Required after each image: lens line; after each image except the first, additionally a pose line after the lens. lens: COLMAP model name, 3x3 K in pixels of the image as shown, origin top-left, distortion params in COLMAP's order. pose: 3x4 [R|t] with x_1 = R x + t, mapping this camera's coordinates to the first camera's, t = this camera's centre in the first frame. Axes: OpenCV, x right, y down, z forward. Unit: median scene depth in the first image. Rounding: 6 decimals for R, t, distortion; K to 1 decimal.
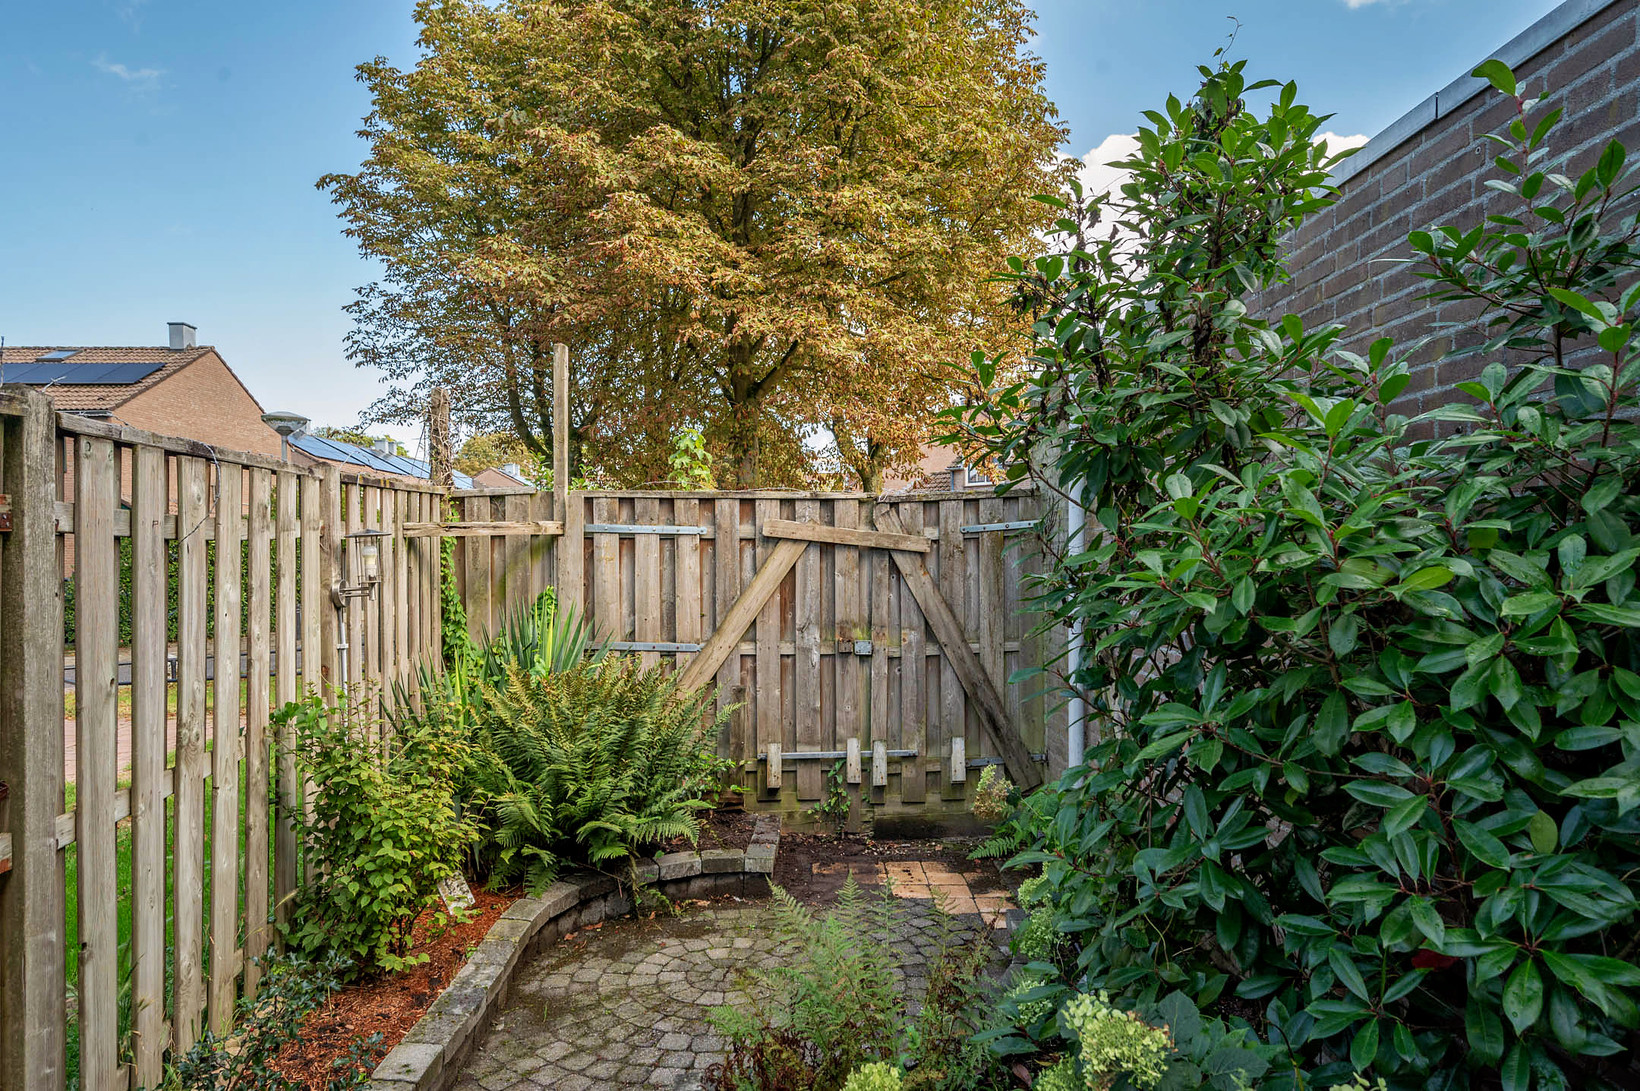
lens RADIAL K [[1014.9, 0, 842.6], [0, 1014.9, 579.9], [0, 0, 1]] dist [-0.006666, 0.001328]
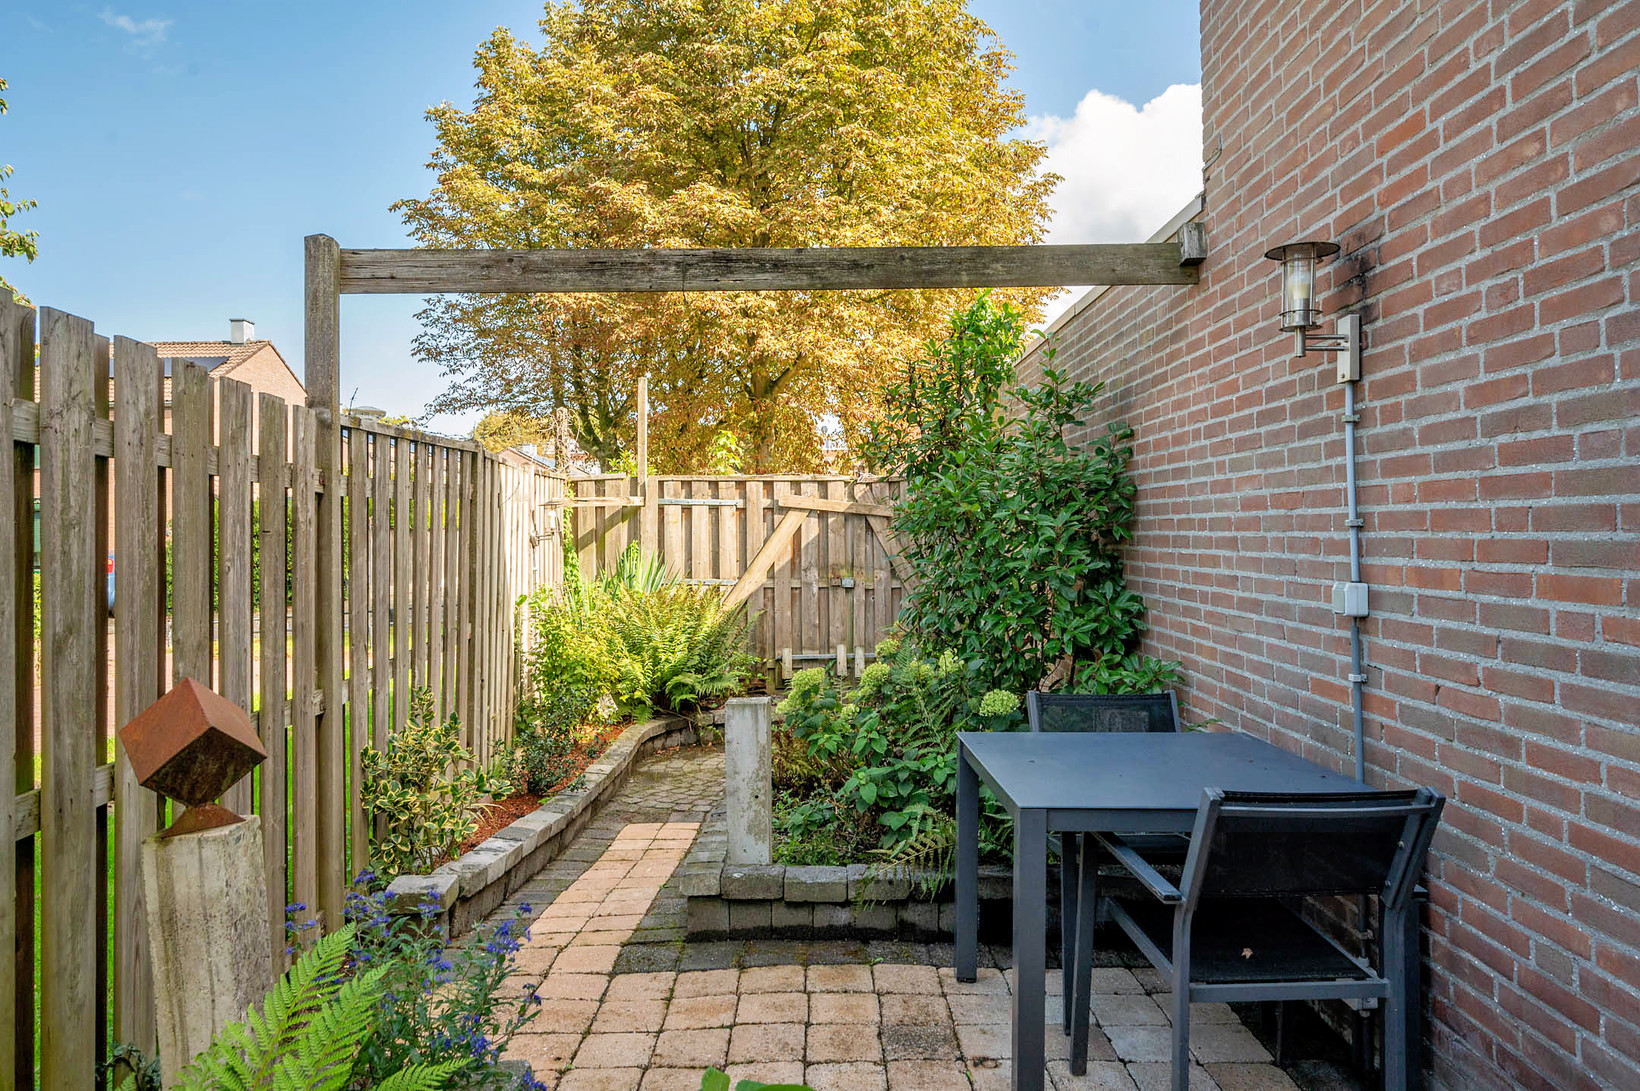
lens RADIAL K [[1014.9, 0, 817.5], [0, 1014.9, 517.6], [0, 0, 1]] dist [-0.006666, 0.001328]
pose [[0.999182, -0.005180, -0.040102, 0.035567], [0.003600, 0.999218, -0.039382, 0.030899], [0.040275, 0.039206, 0.998419, -0.455598]]
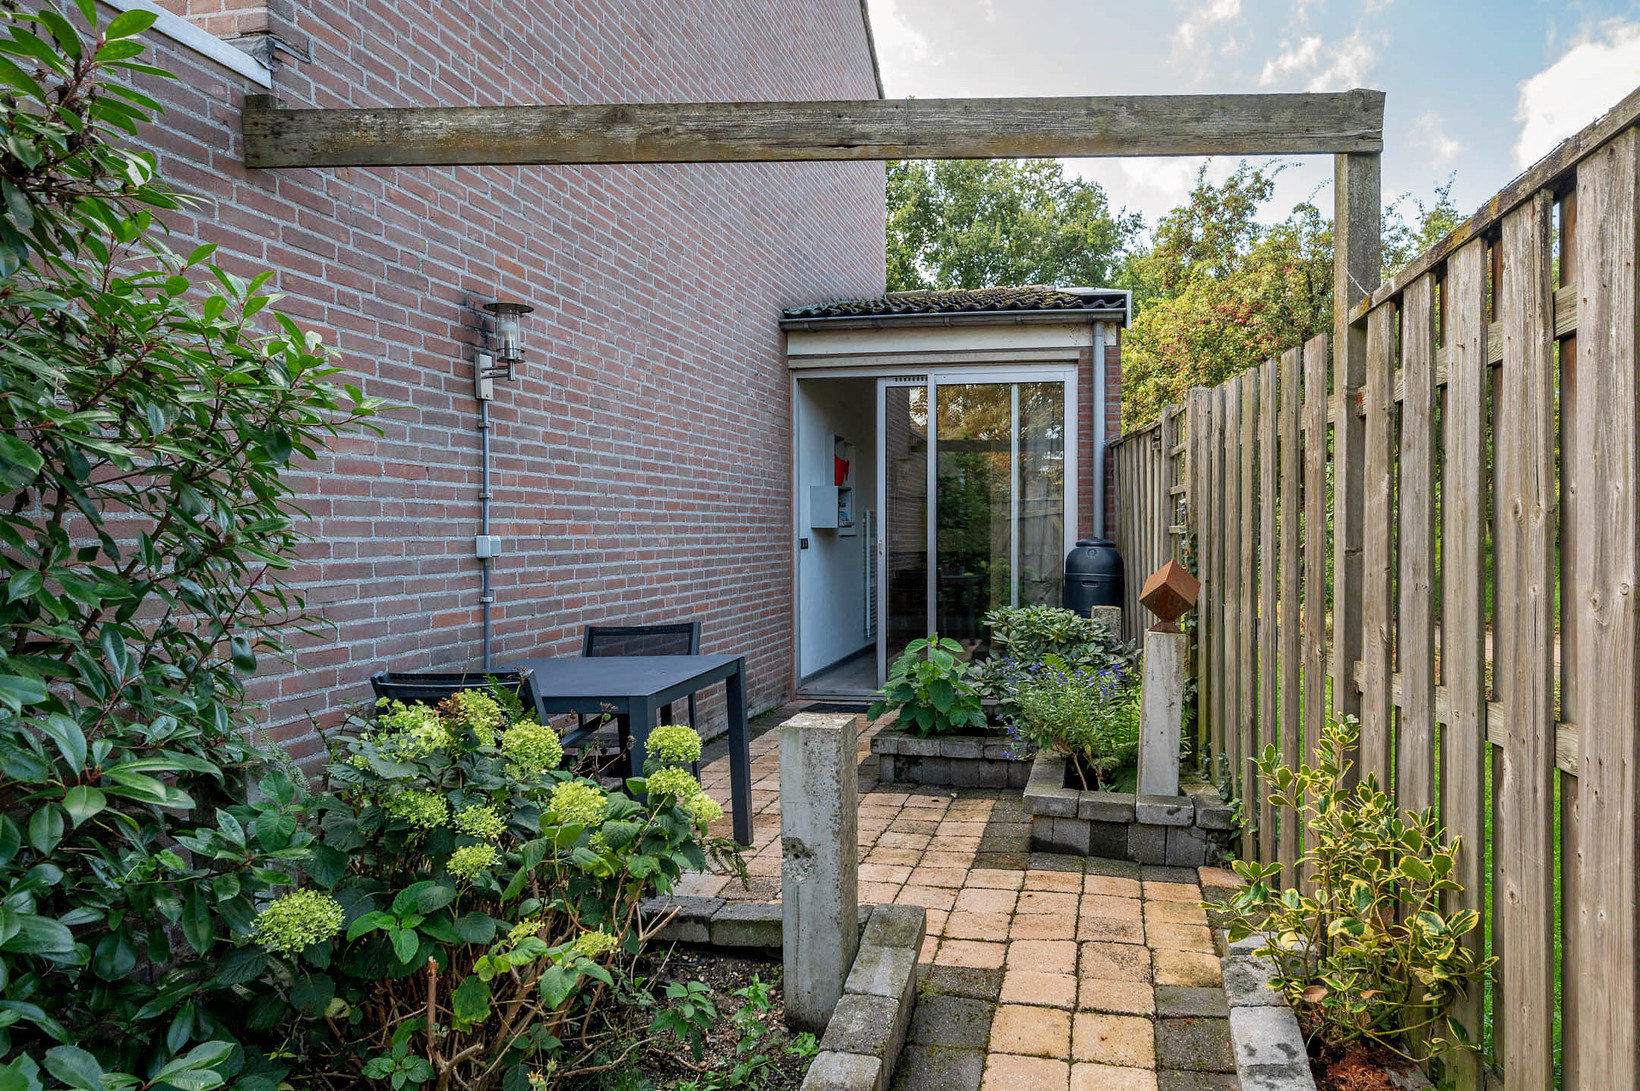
lens RADIAL K [[1014.9, 0, 932.5], [0, 1014.9, 539.8], [0, 0, 1]] dist [-0.006666, 0.001328]
pose [[-0.978710, 0.013415, 0.204810, -0.134689], [0.020428, 0.999274, 0.032163, 0.030224], [-0.204230, 0.035662, -0.978273, 0.423341]]
